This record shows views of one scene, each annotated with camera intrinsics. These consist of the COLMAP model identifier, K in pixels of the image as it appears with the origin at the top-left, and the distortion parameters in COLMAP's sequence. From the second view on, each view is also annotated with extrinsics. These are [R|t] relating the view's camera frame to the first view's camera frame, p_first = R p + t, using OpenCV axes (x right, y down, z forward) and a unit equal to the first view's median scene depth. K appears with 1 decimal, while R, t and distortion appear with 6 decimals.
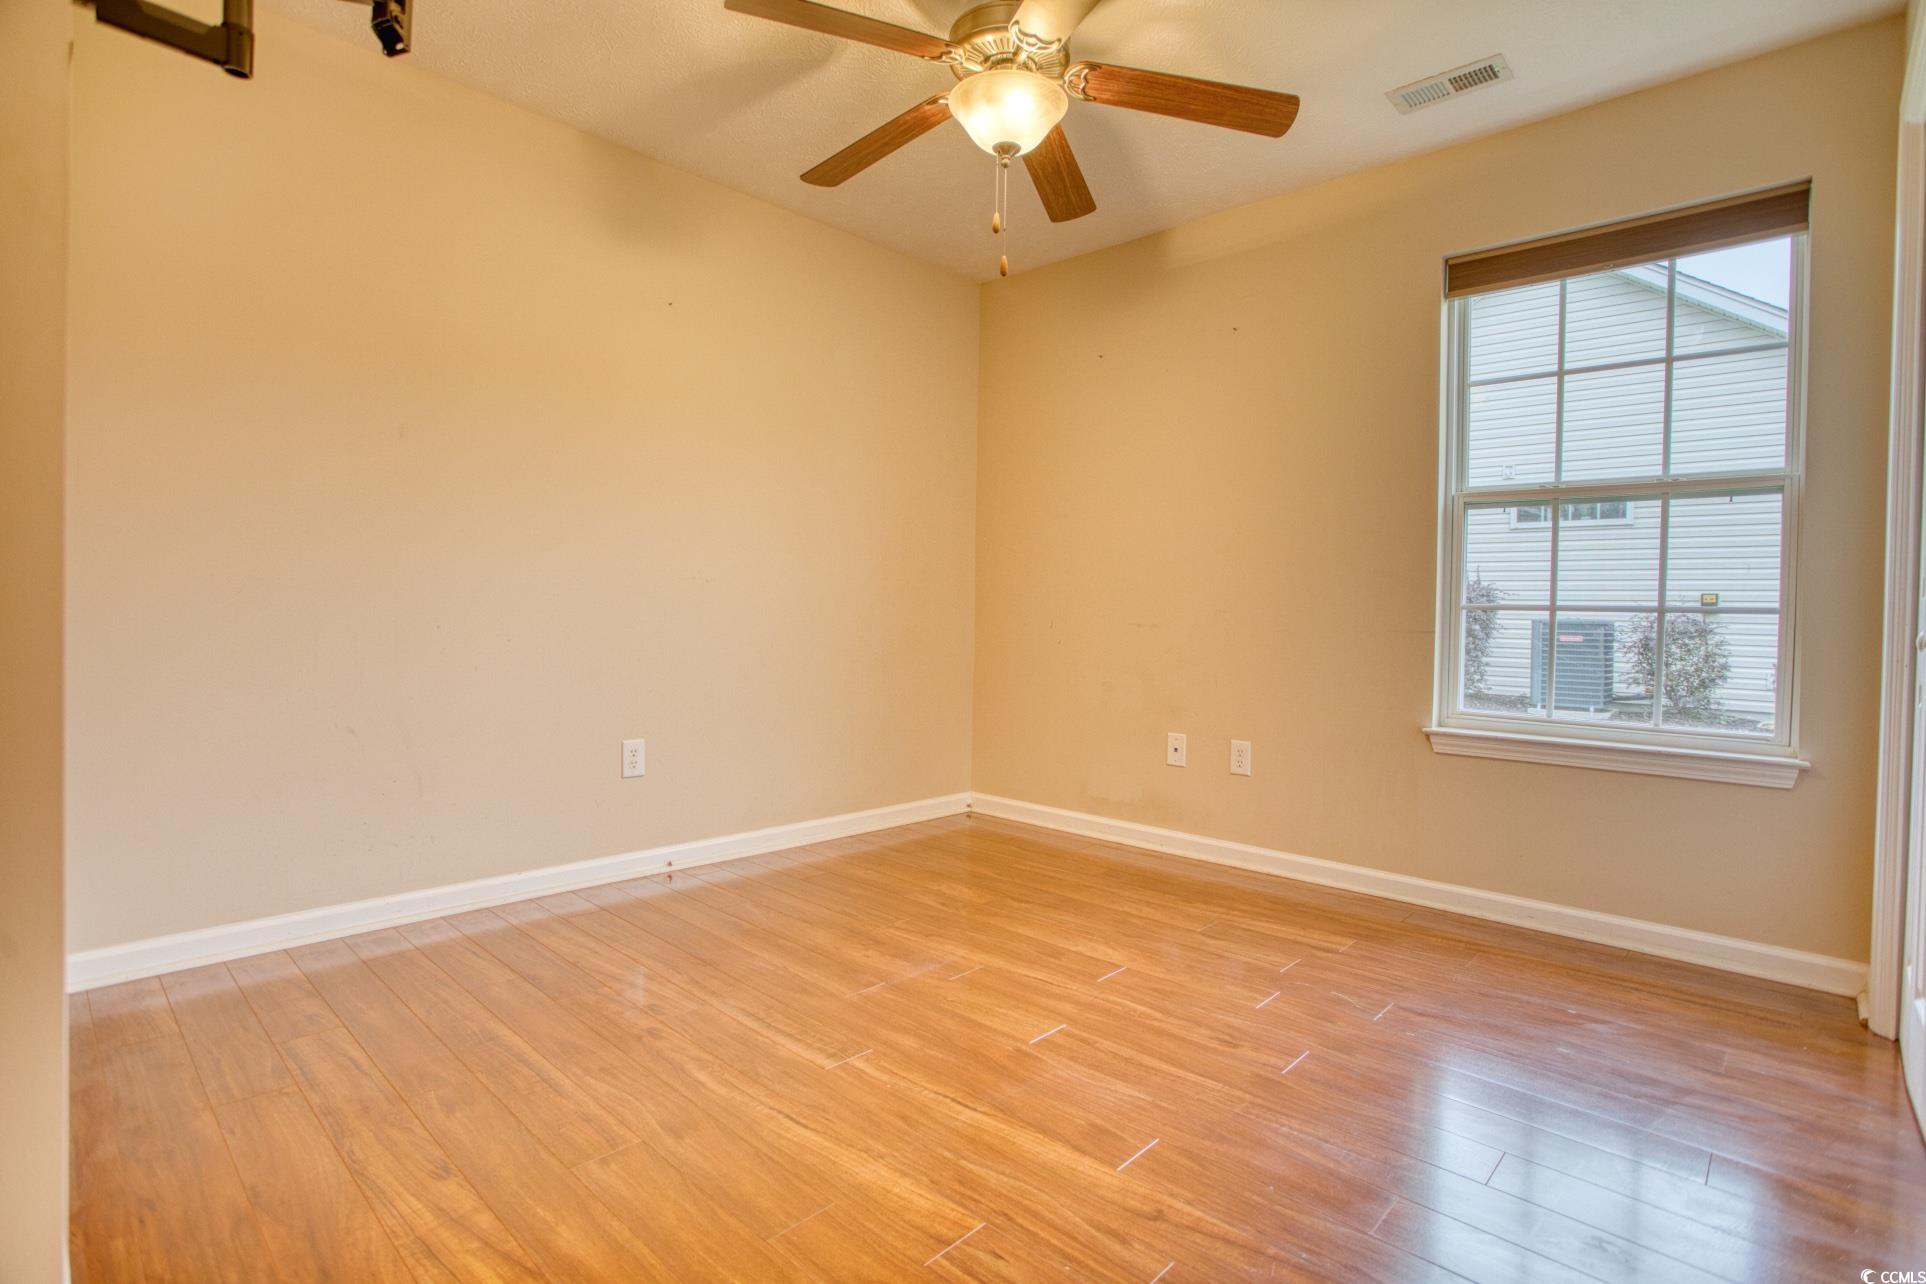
lens RADIAL K [[936.3, 0, 964.0], [0, 936.3, 627.0], [0, 0, 1]] dist [-0.071874, 0.031098]
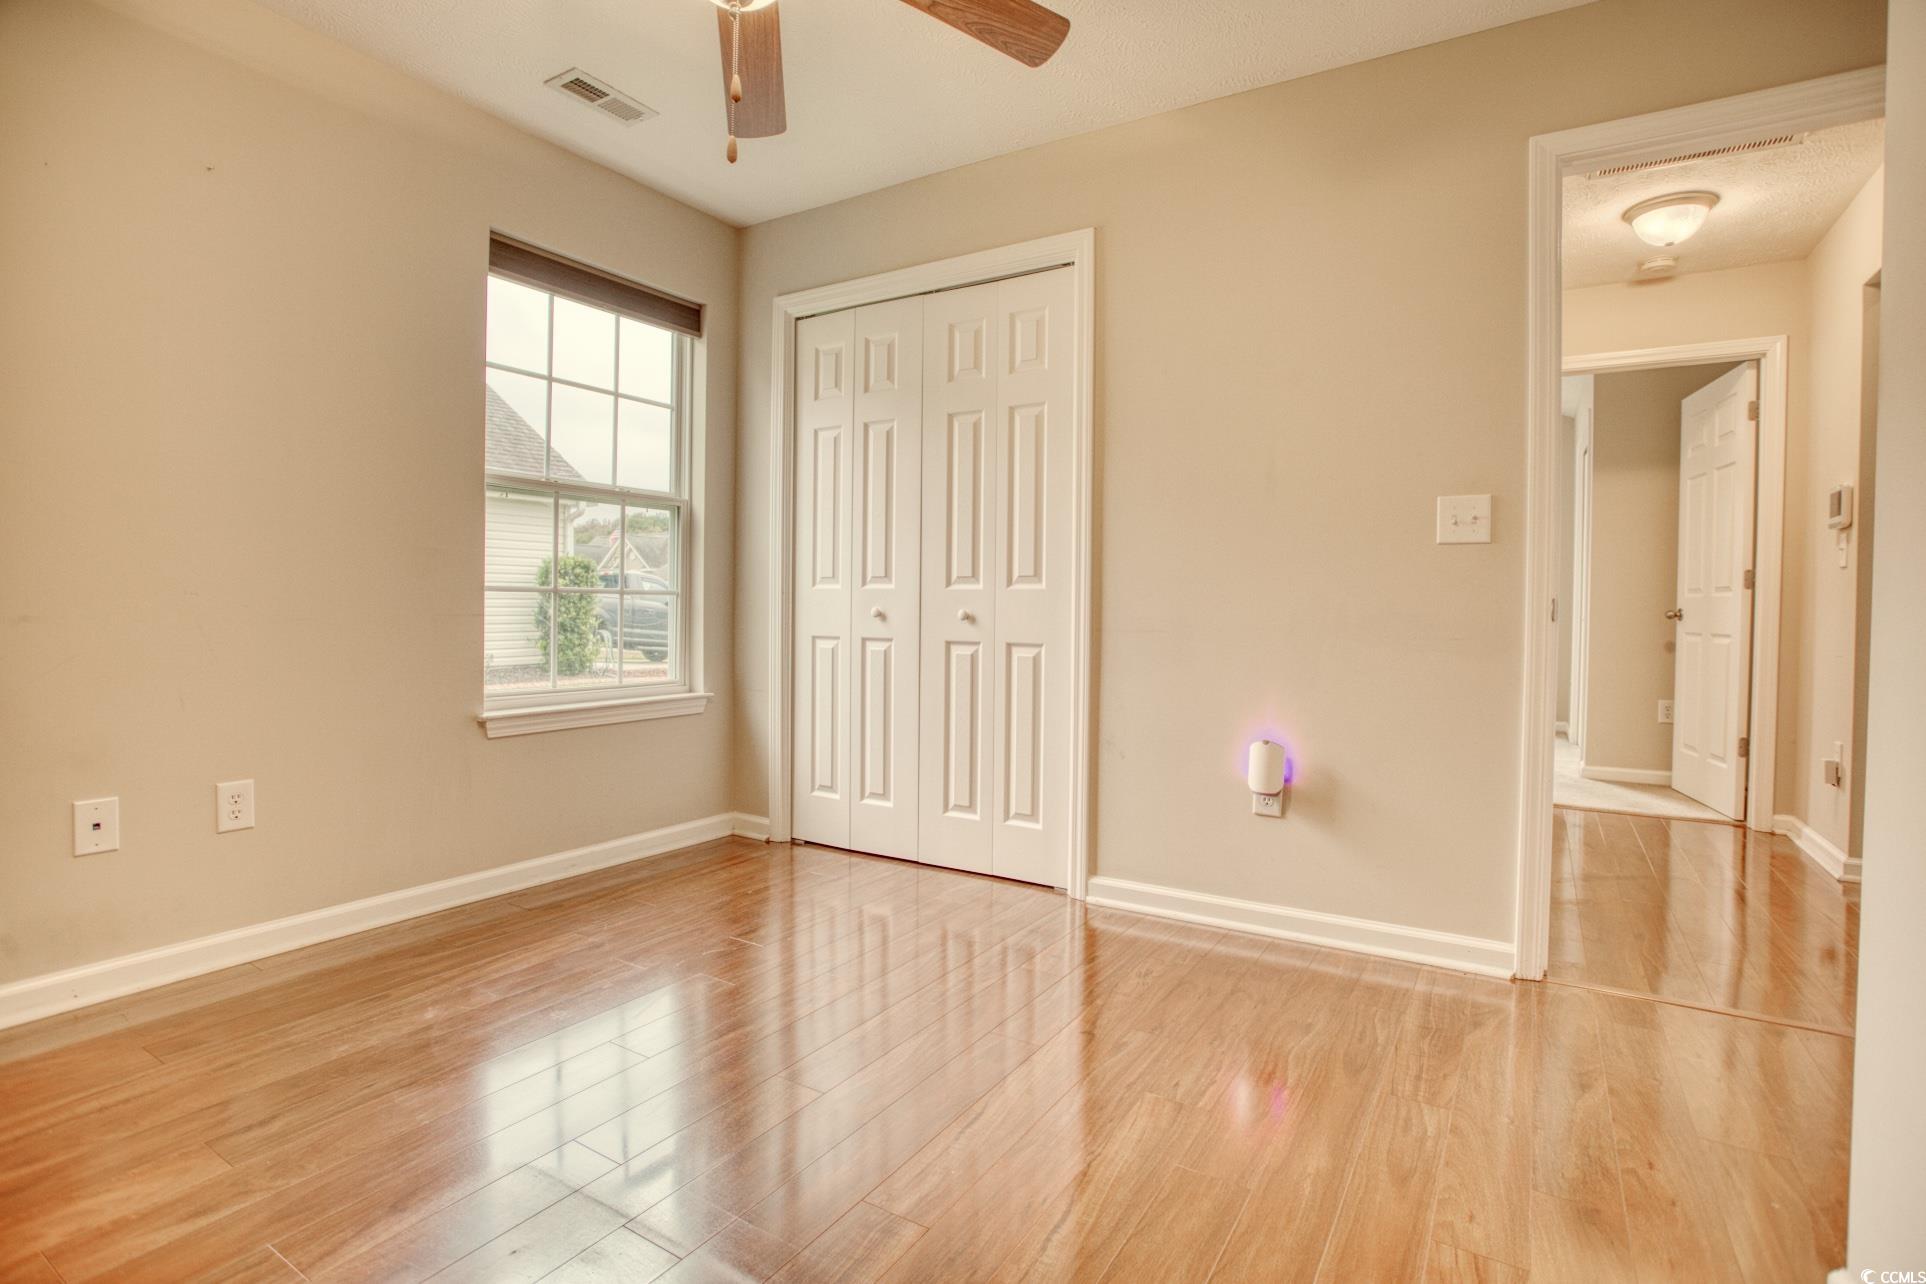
lens RADIAL K [[936.3, 0, 964.0], [0, 936.3, 627.0], [0, 0, 1]] dist [-0.071874, 0.031098]
pose [[-0.197897, -0.041383, 0.979349, -0.558544], [0.005072, 0.999052, 0.043240, -0.021516], [-0.980210, 0.013524, -0.197499, 0.729758]]
